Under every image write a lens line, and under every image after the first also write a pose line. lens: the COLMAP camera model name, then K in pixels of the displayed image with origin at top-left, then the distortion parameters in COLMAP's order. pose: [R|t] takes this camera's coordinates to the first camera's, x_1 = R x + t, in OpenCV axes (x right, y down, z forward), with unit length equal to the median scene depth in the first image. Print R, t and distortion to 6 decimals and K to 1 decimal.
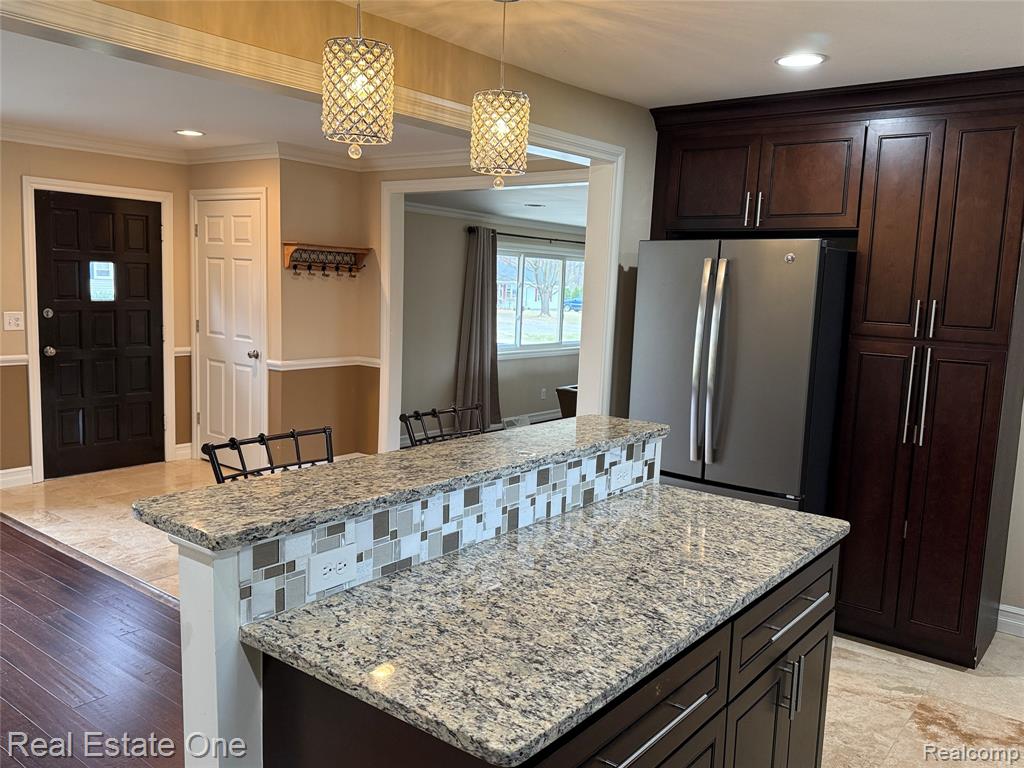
lens RADIAL K [[828.1, 0, 512.0], [0, 828.1, 384.0], [0, 0, 1]] dist [0.003596, -0.000479]
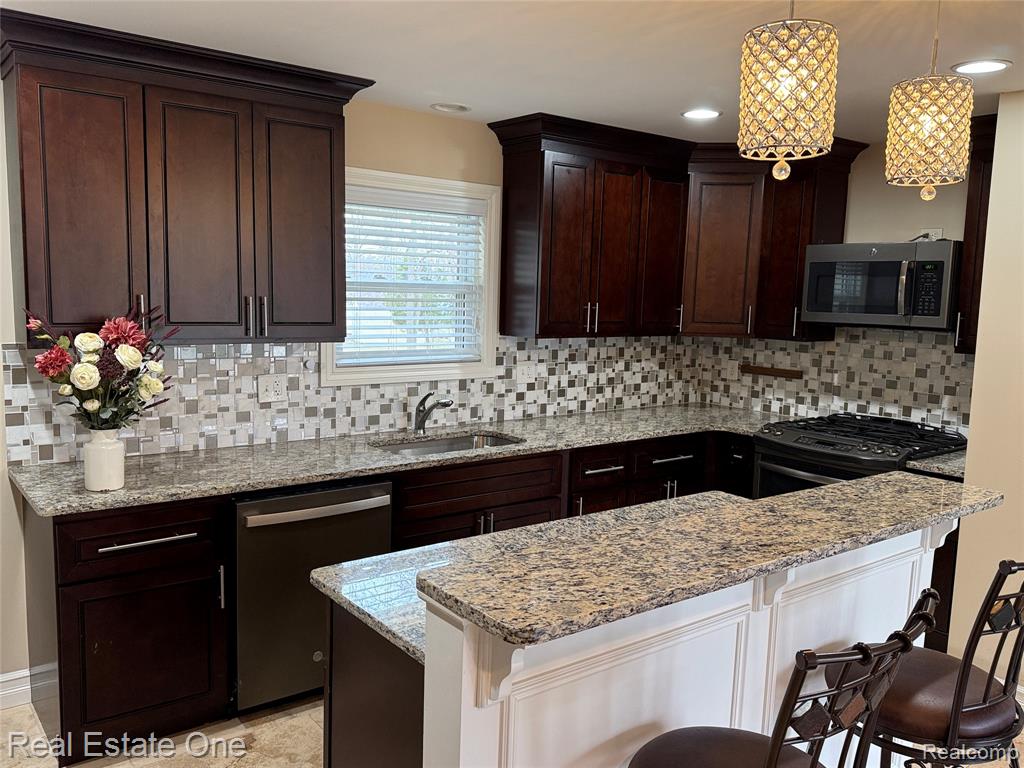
lens RADIAL K [[828.1, 0, 512.0], [0, 828.1, 384.0], [0, 0, 1]] dist [0.003596, -0.000479]
pose [[-0.964519, -0.102052, 0.243492, 0.009971], [-0.036990, 0.965411, 0.258097, -0.329777], [-0.261409, 0.239933, -0.934932, 2.193615]]
